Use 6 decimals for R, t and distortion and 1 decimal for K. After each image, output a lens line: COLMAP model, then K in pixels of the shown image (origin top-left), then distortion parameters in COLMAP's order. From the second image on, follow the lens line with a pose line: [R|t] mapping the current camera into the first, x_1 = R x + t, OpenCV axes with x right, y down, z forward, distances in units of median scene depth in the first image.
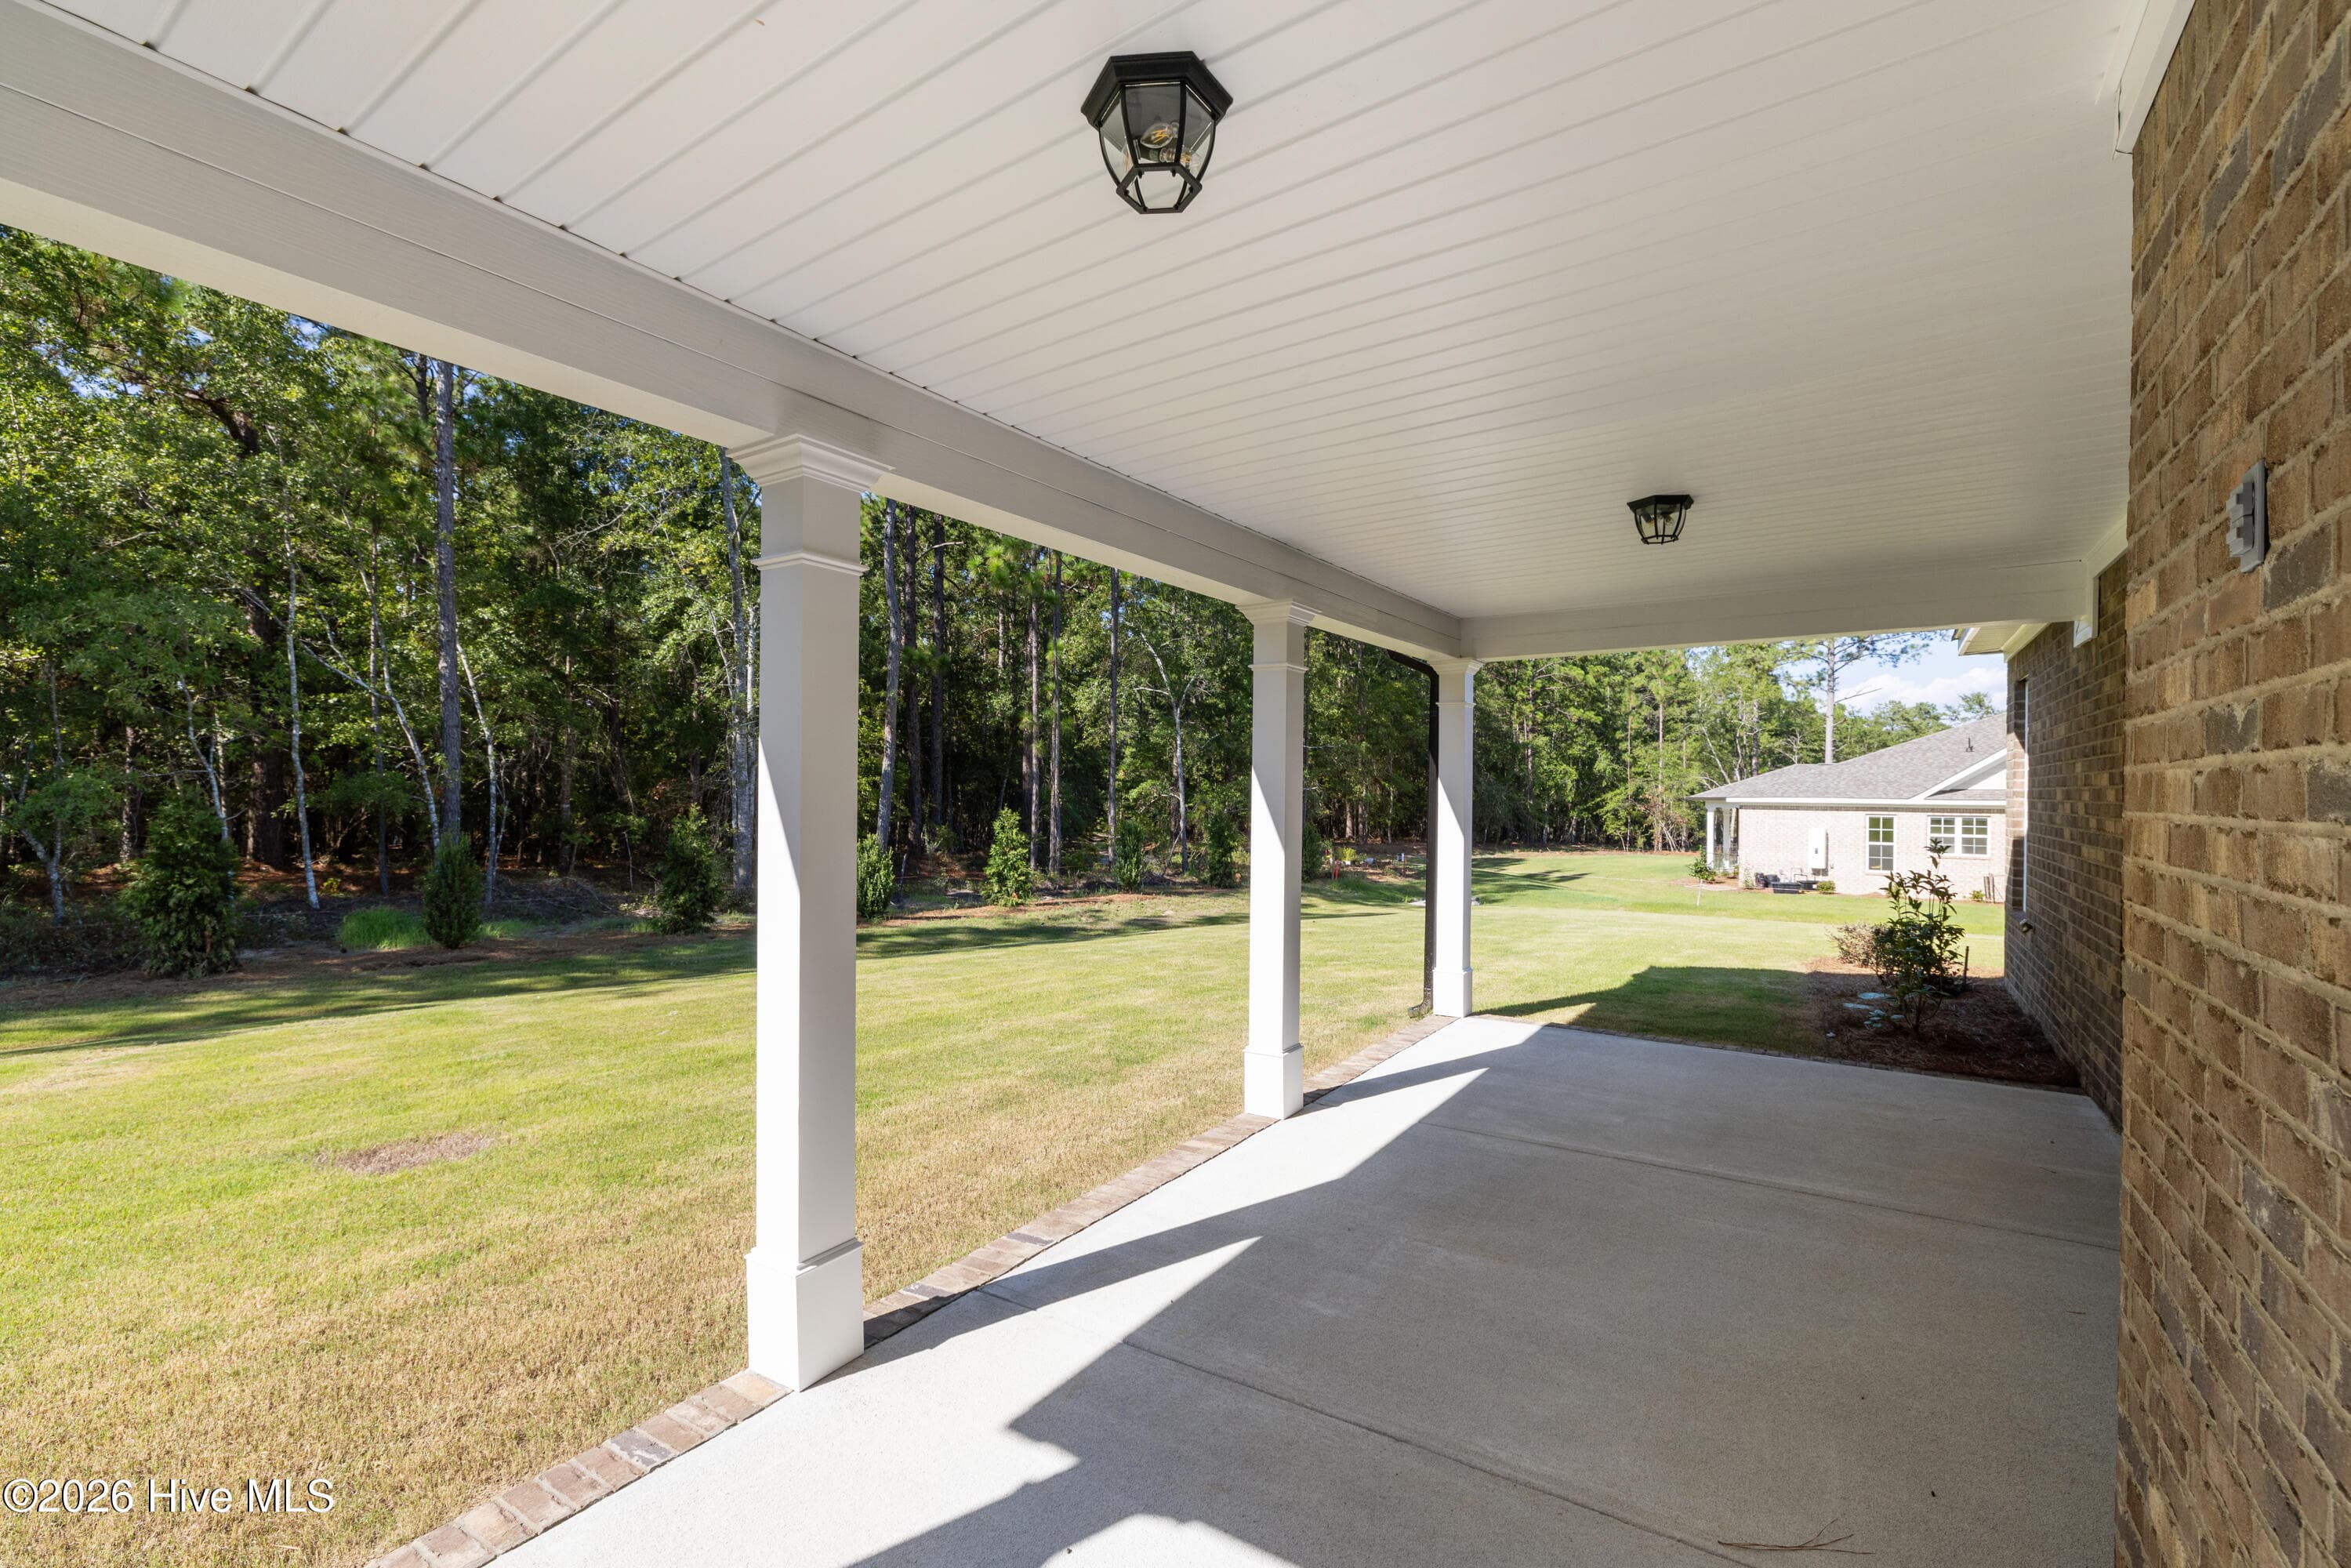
lens RADIAL K [[1013.8, 0, 1179.8], [0, 1013.8, 798.4], [0, 0, 1]] dist [-0.000242, -0.000153]
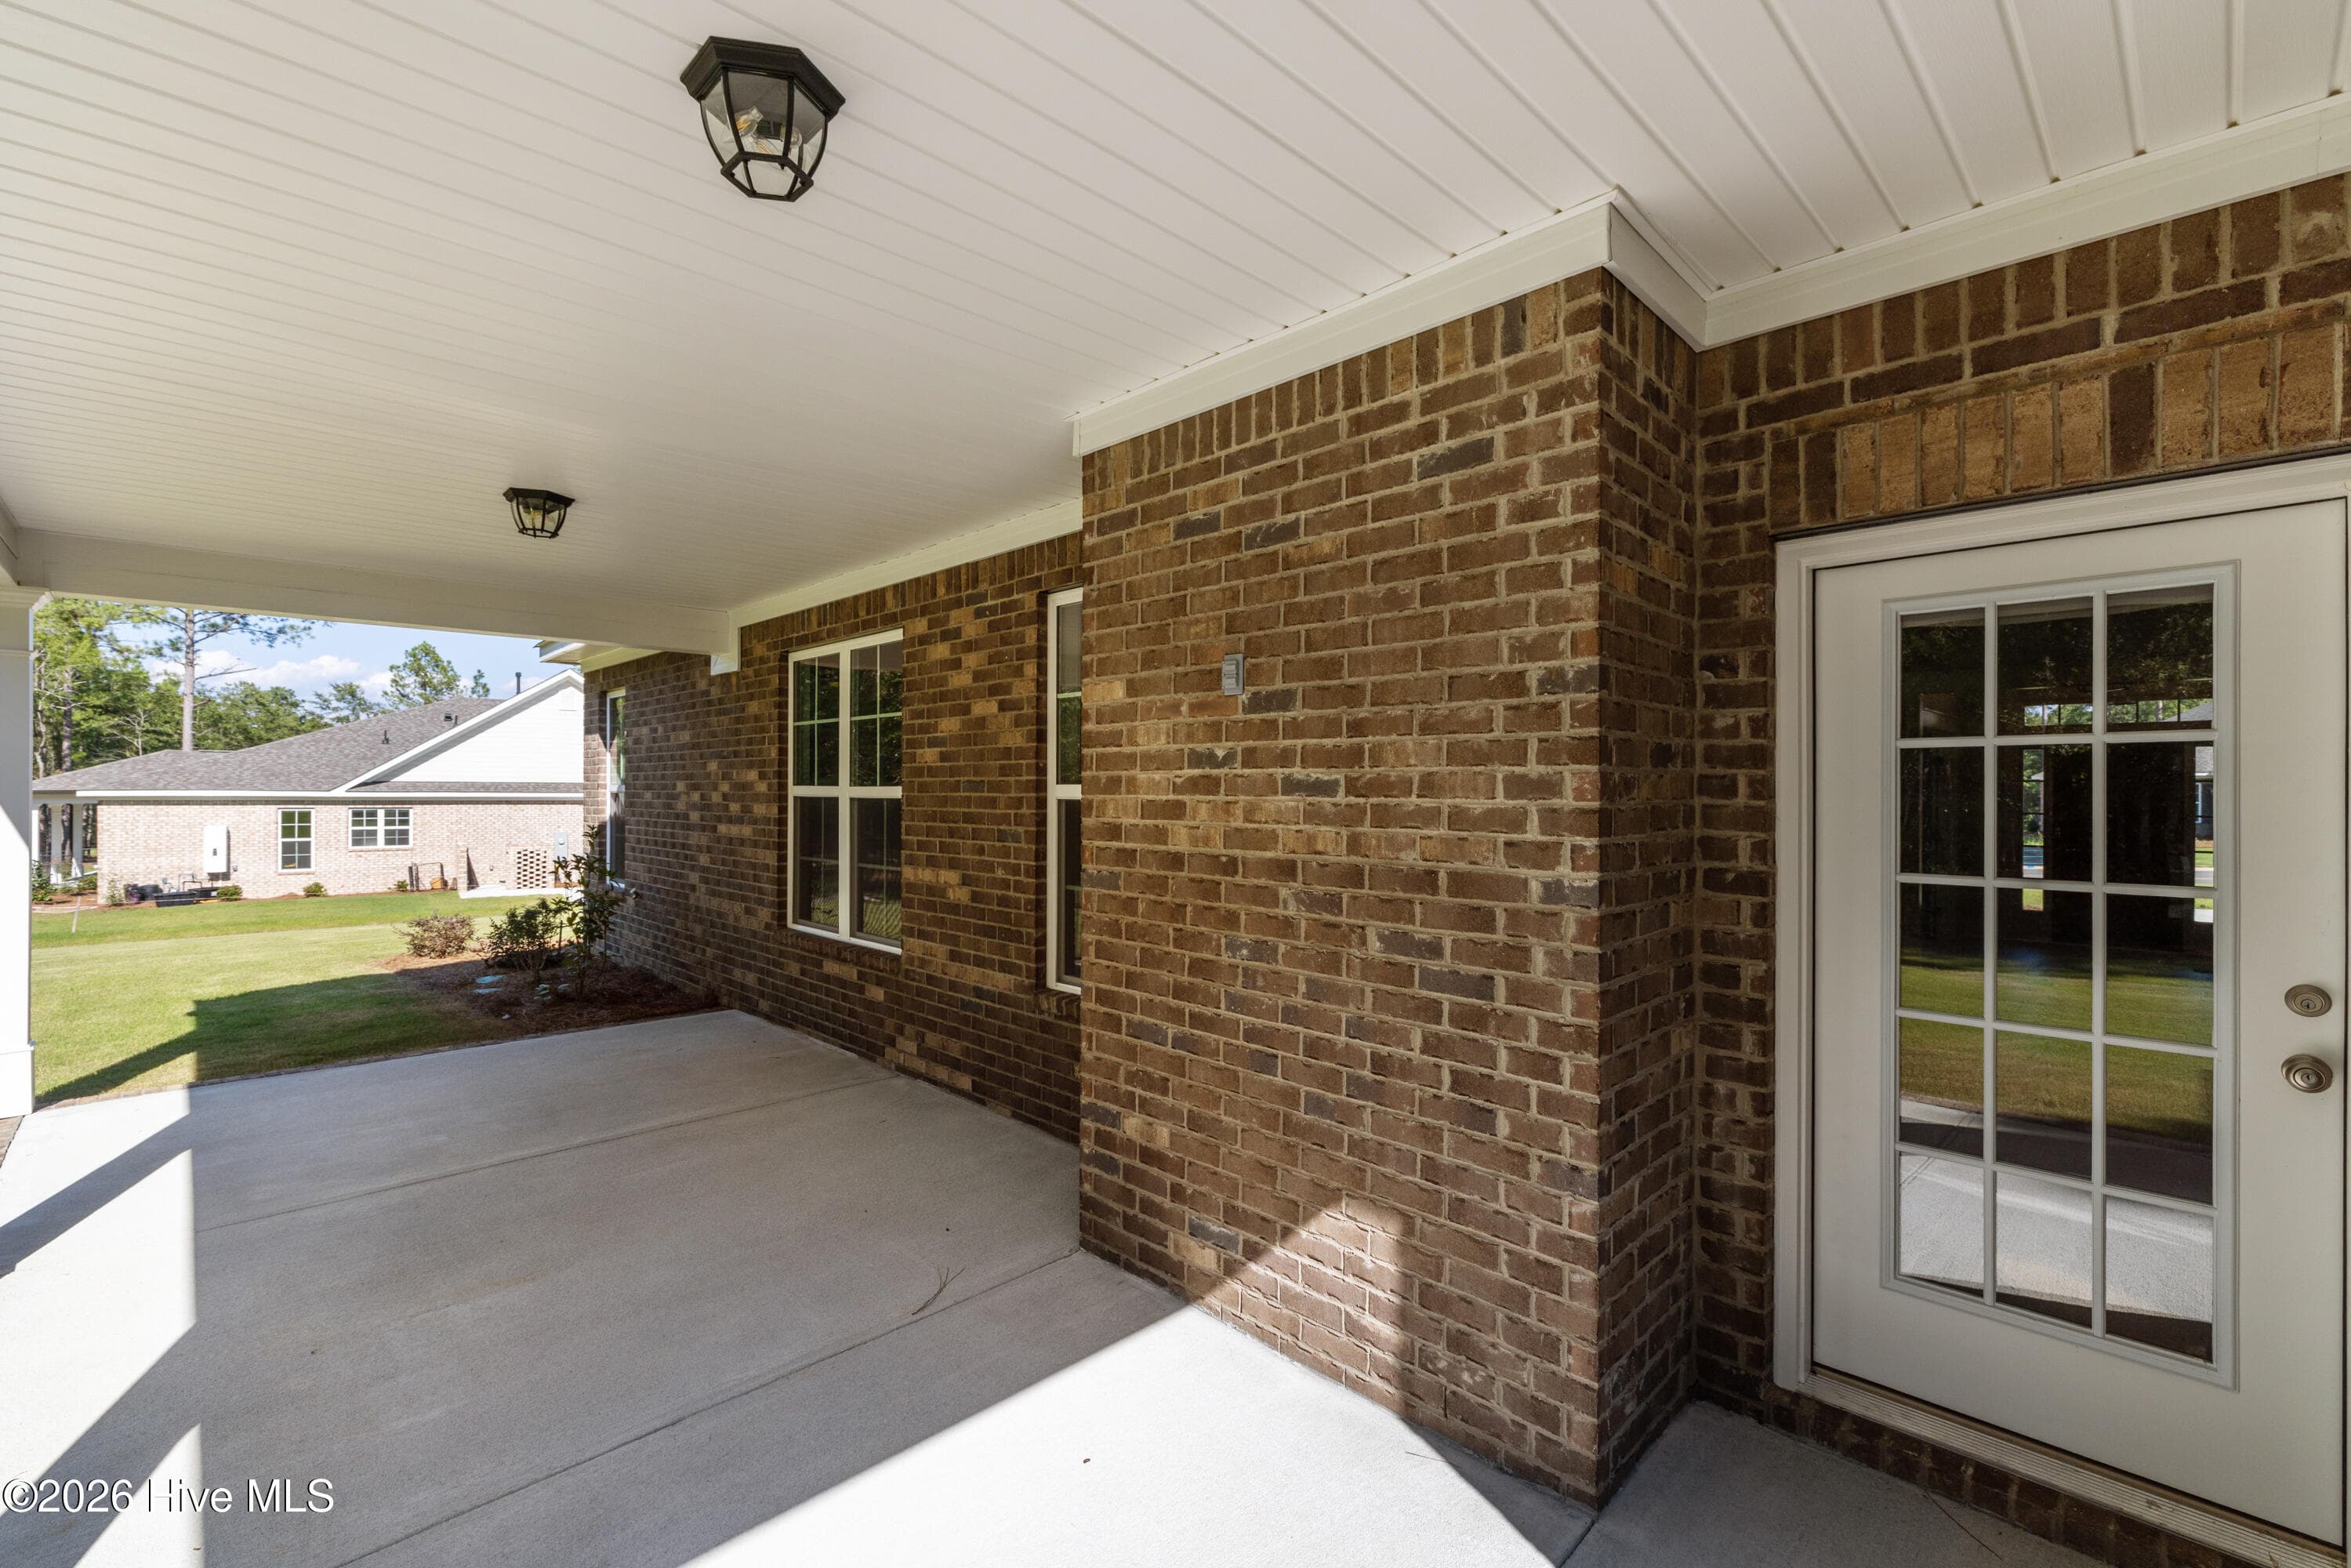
lens RADIAL K [[1022.2, 0, 1179.1], [0, 1022.2, 790.5], [0, 0, 1]] dist [0.000199, 0.000182]
pose [[0.203696, -0.004958, 0.979022, -0.214839], [0.004853, 0.999980, 0.004054, -0.000608], [-0.979022, 0.003926, 0.203716, 0.092967]]
